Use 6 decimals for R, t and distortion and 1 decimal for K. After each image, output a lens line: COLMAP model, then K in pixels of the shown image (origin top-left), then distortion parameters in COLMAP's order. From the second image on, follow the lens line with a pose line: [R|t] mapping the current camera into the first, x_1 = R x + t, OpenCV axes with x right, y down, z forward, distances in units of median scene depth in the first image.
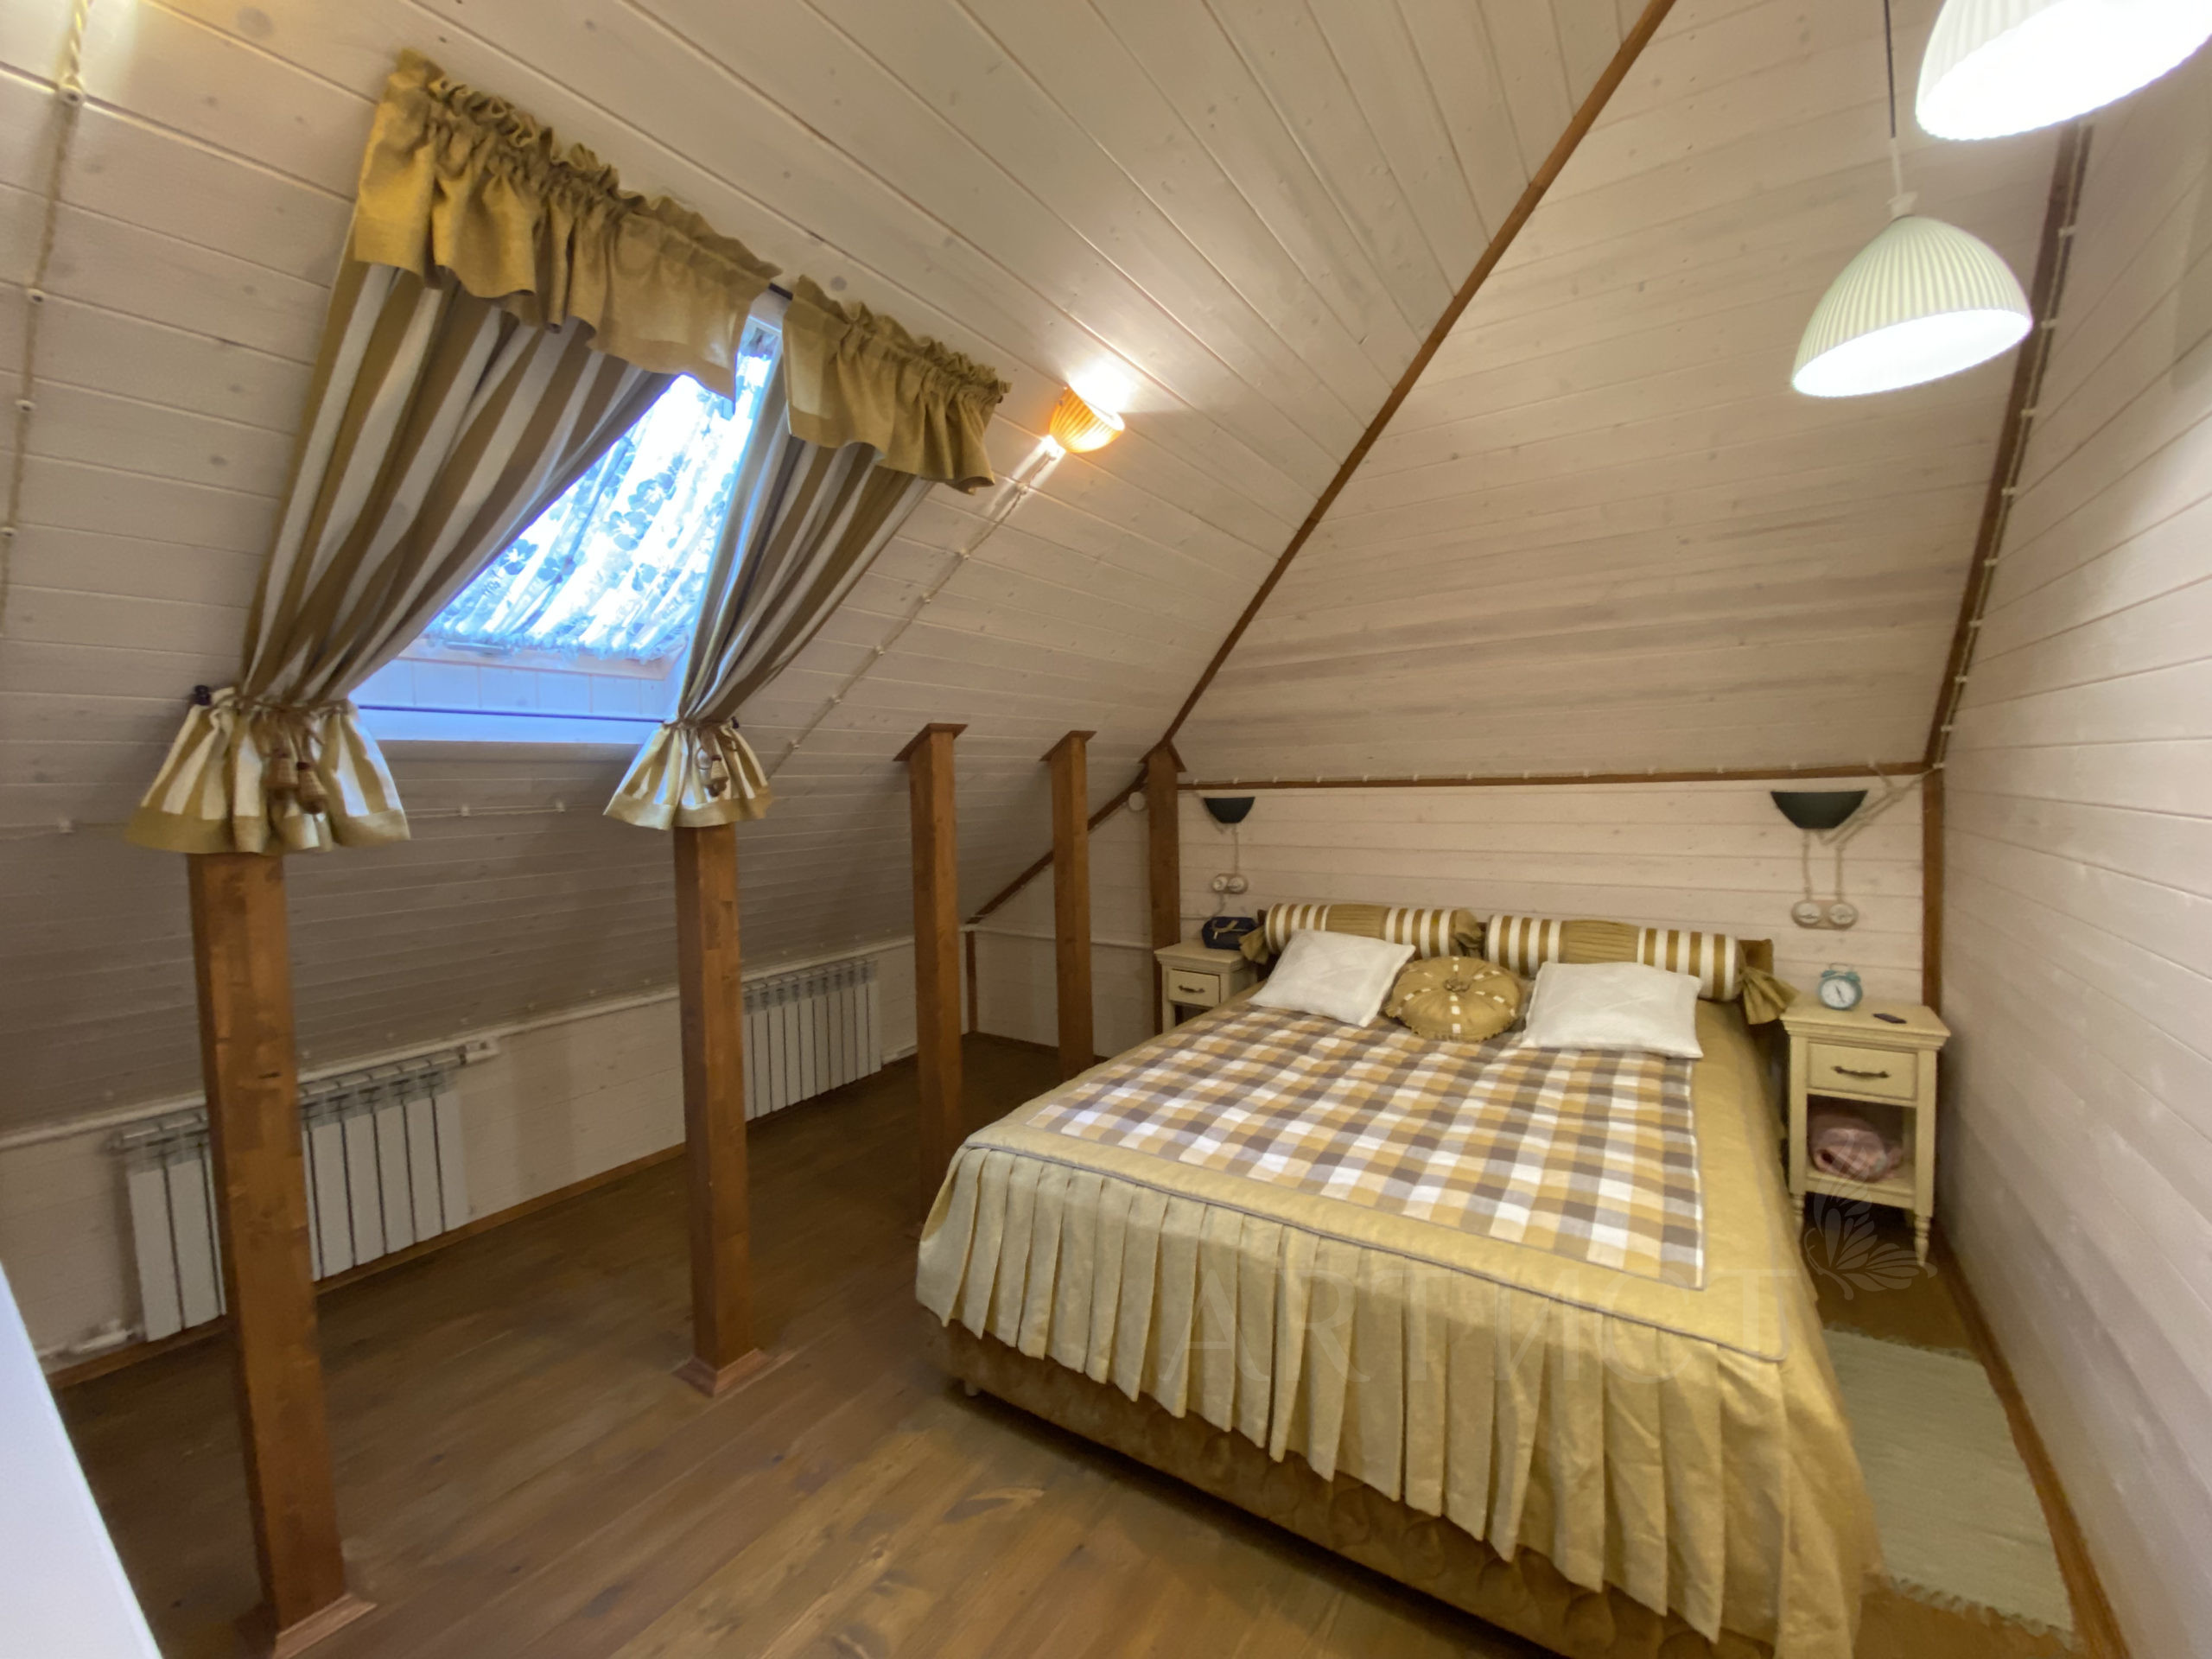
lens RADIAL K [[895.0, 0, 1117.1], [0, 895.0, 821.8], [0, 0, 1]] dist [0.019876, -0.018249]
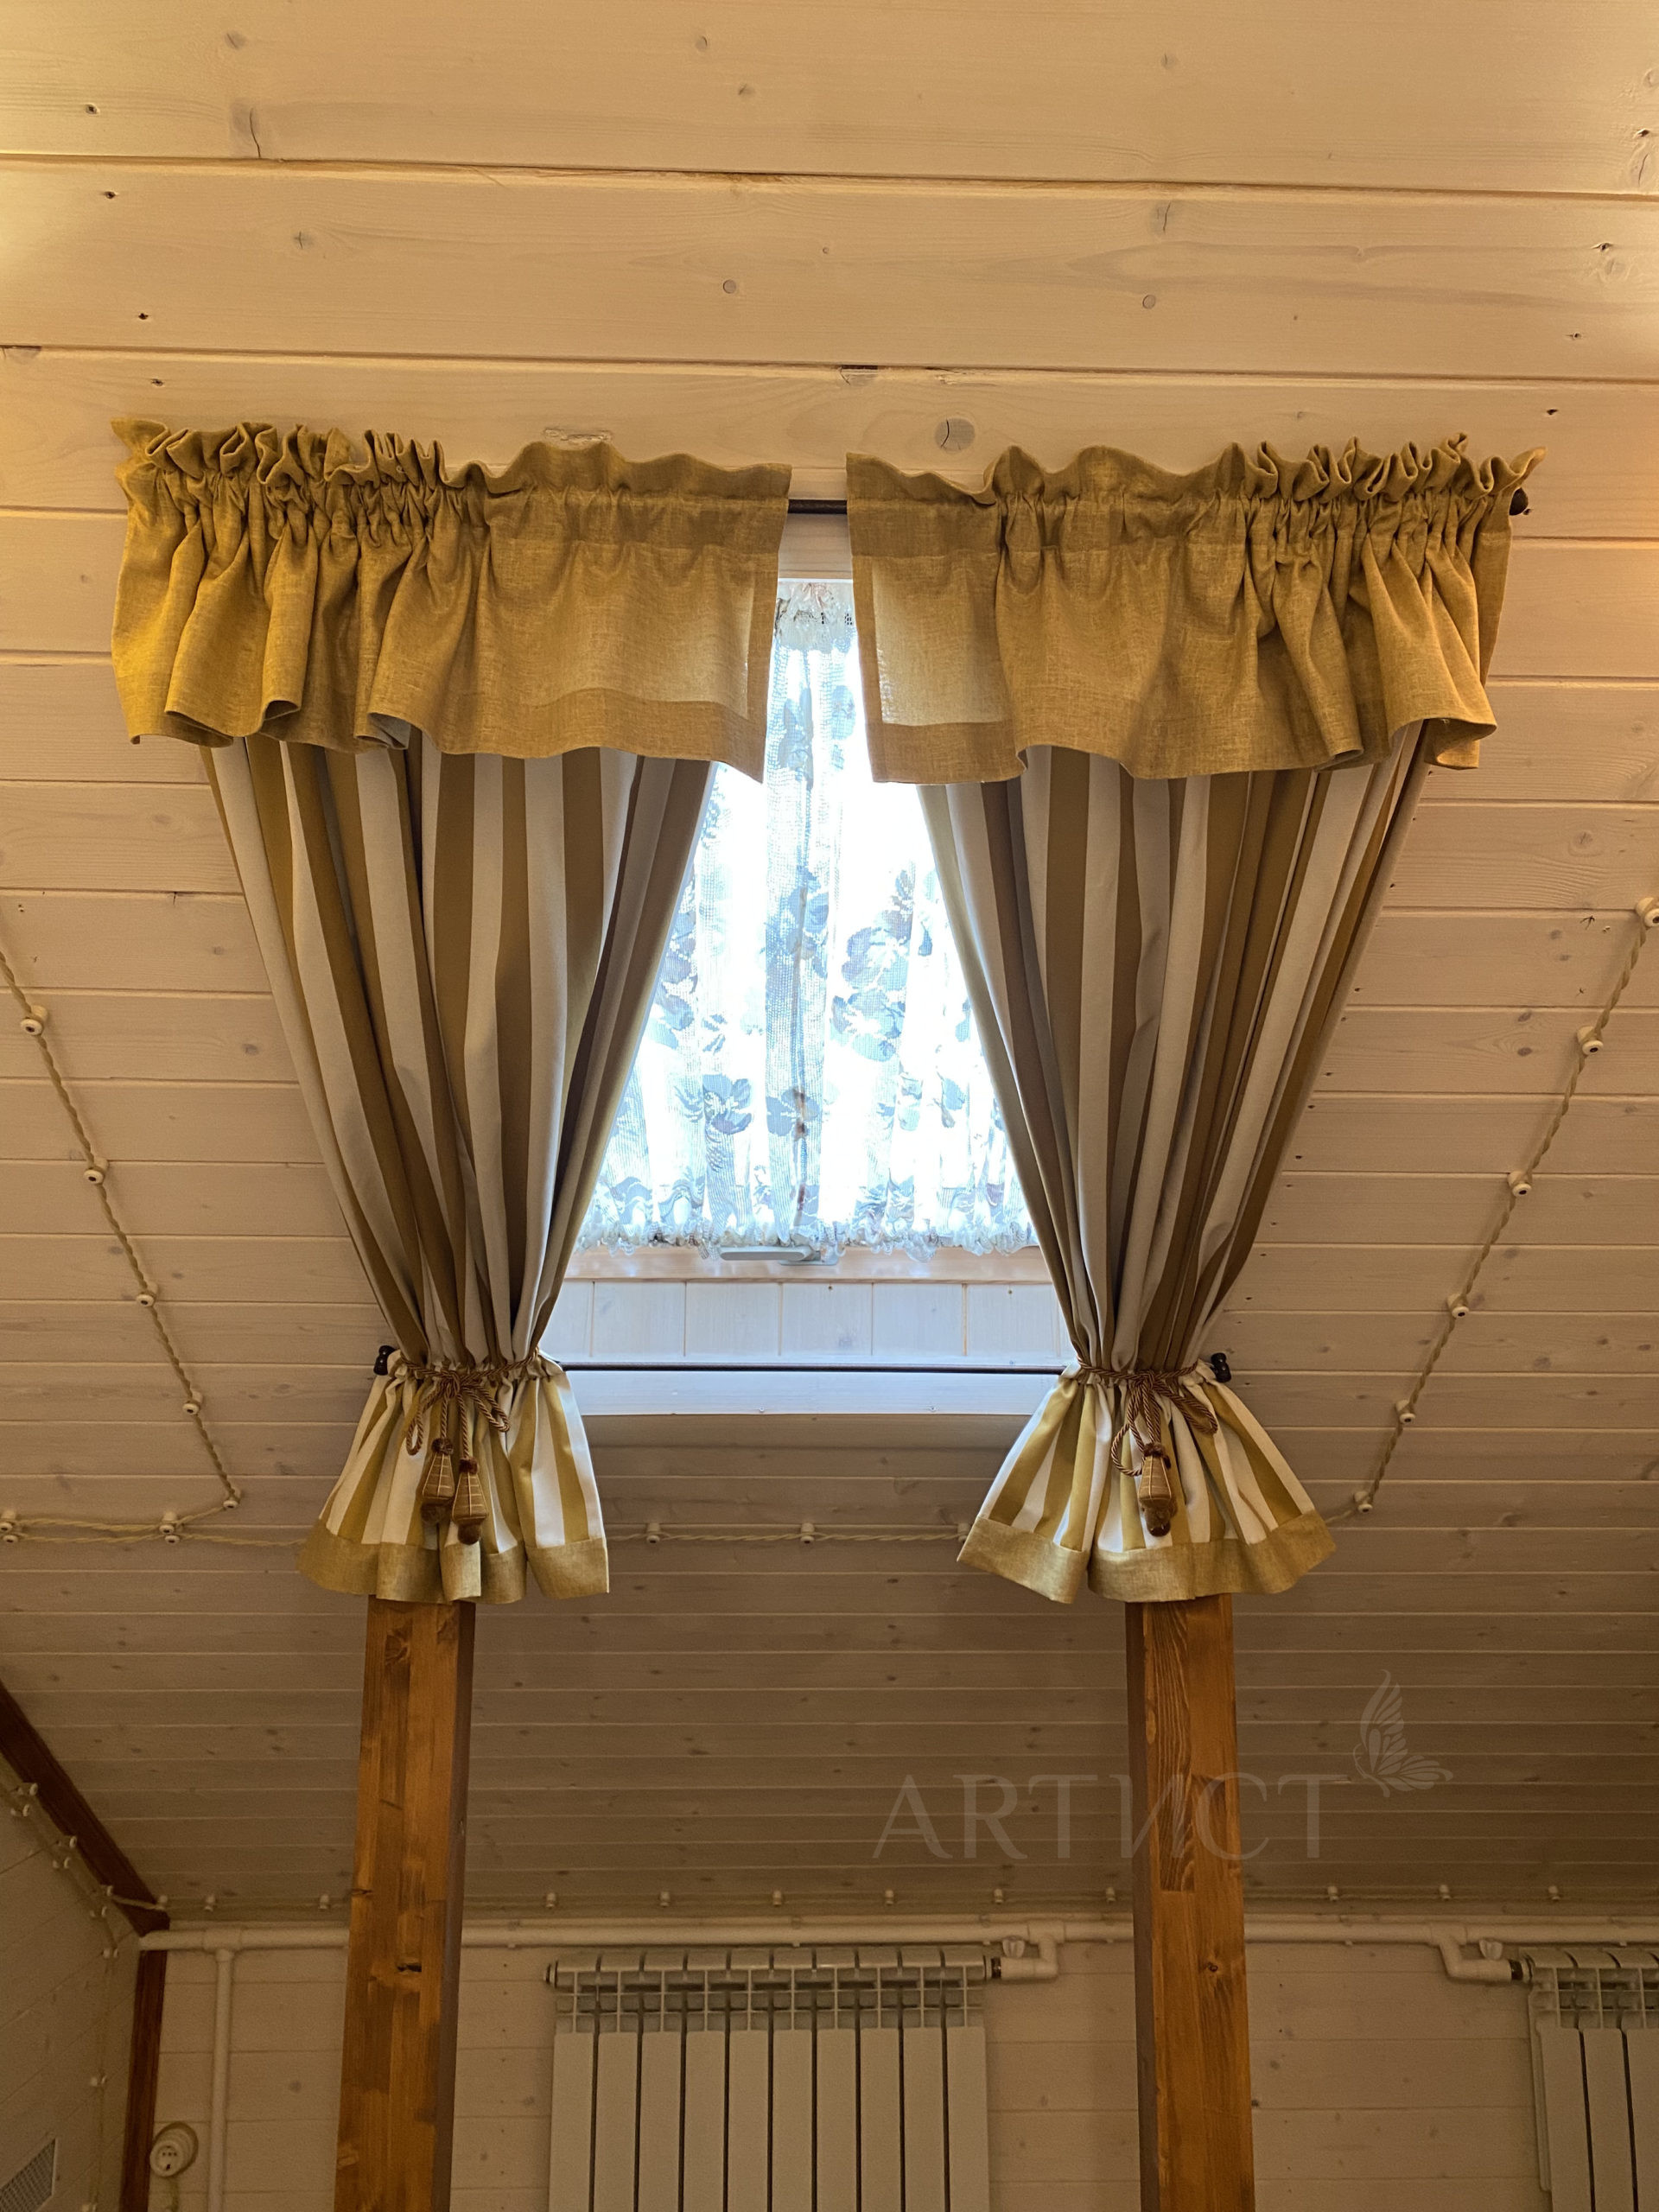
lens RADIAL K [[1685.6, 0, 833.2], [0, 1685.6, 1084.4], [0, 0, 1]] dist [0.071918, -0.109390]
pose [[0.562893, -0.134915, -0.815444, 0.261485], [-0.056964, 0.977910, -0.201116, -0.092245], [0.824564, 0.159658, 0.542774, 0.465984]]
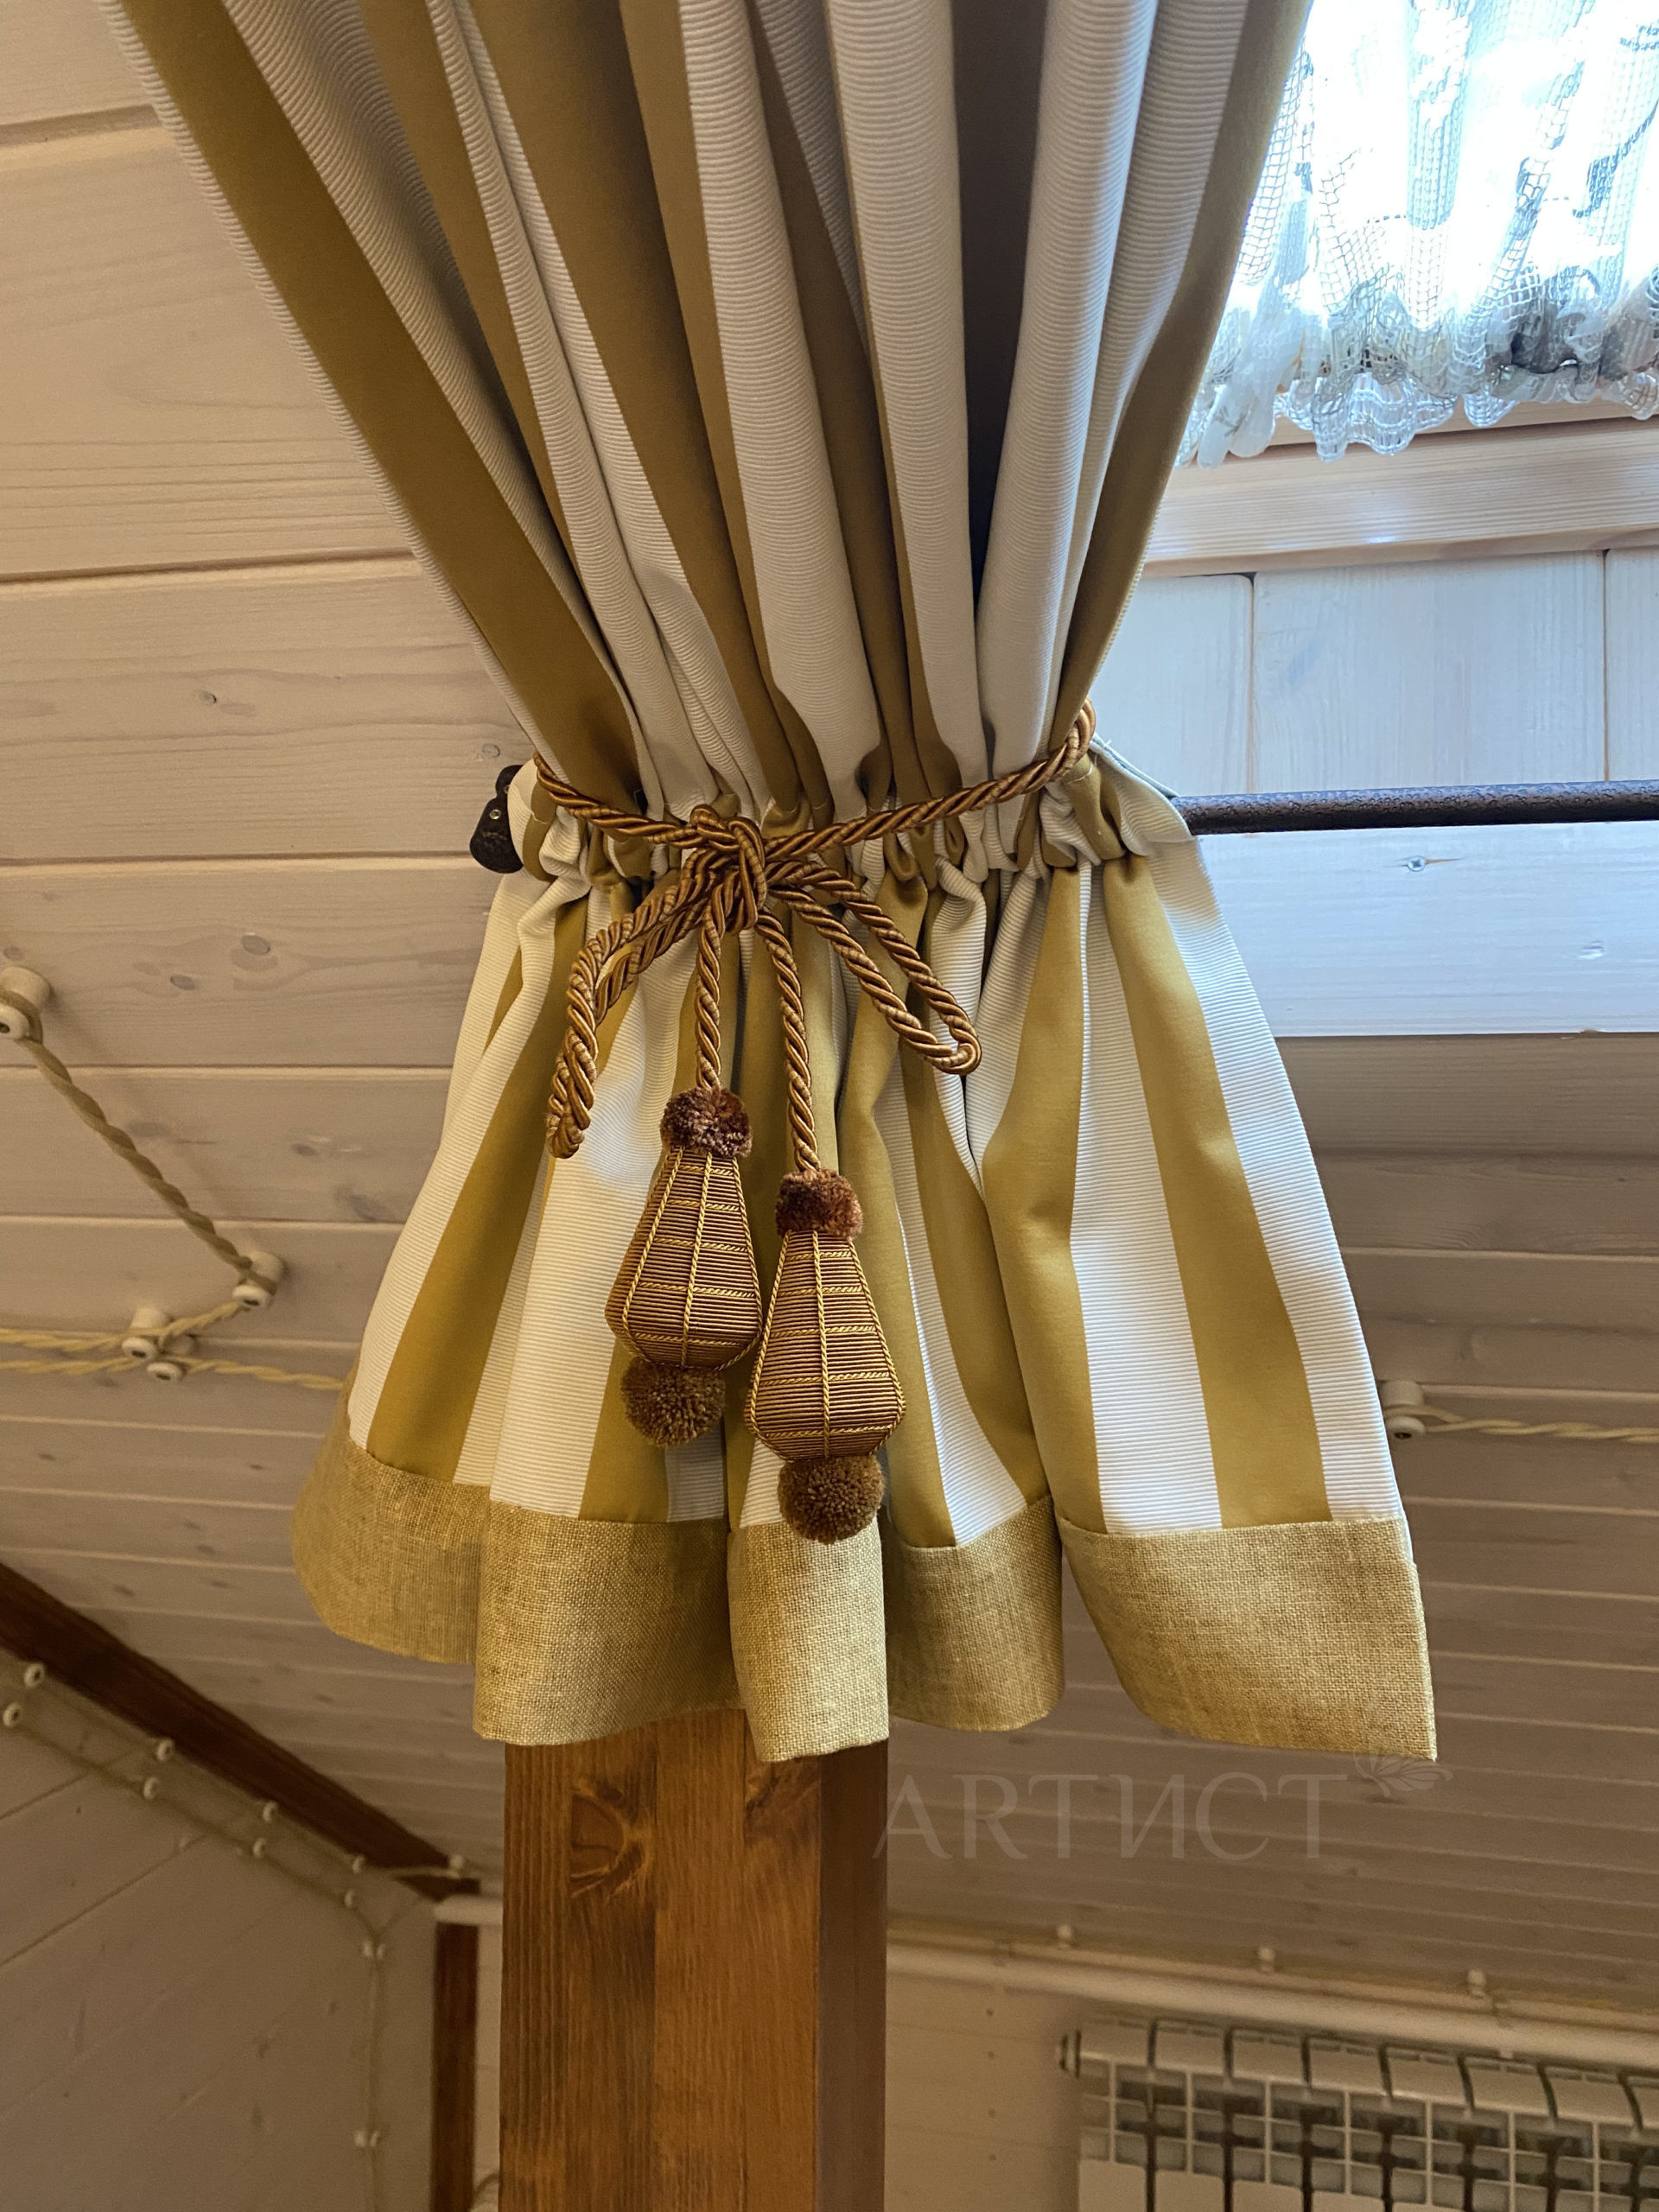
lens RADIAL K [[1685.6, 0, 833.2], [0, 1685.6, 1084.4], [0, 0, 1]] dist [0.071918, -0.109390]
pose [[0.333318, -0.015849, -0.942681, -0.581308], [-0.063114, 0.997241, -0.039083, -0.066016], [0.940700, 0.072524, 0.331398, 0.833538]]
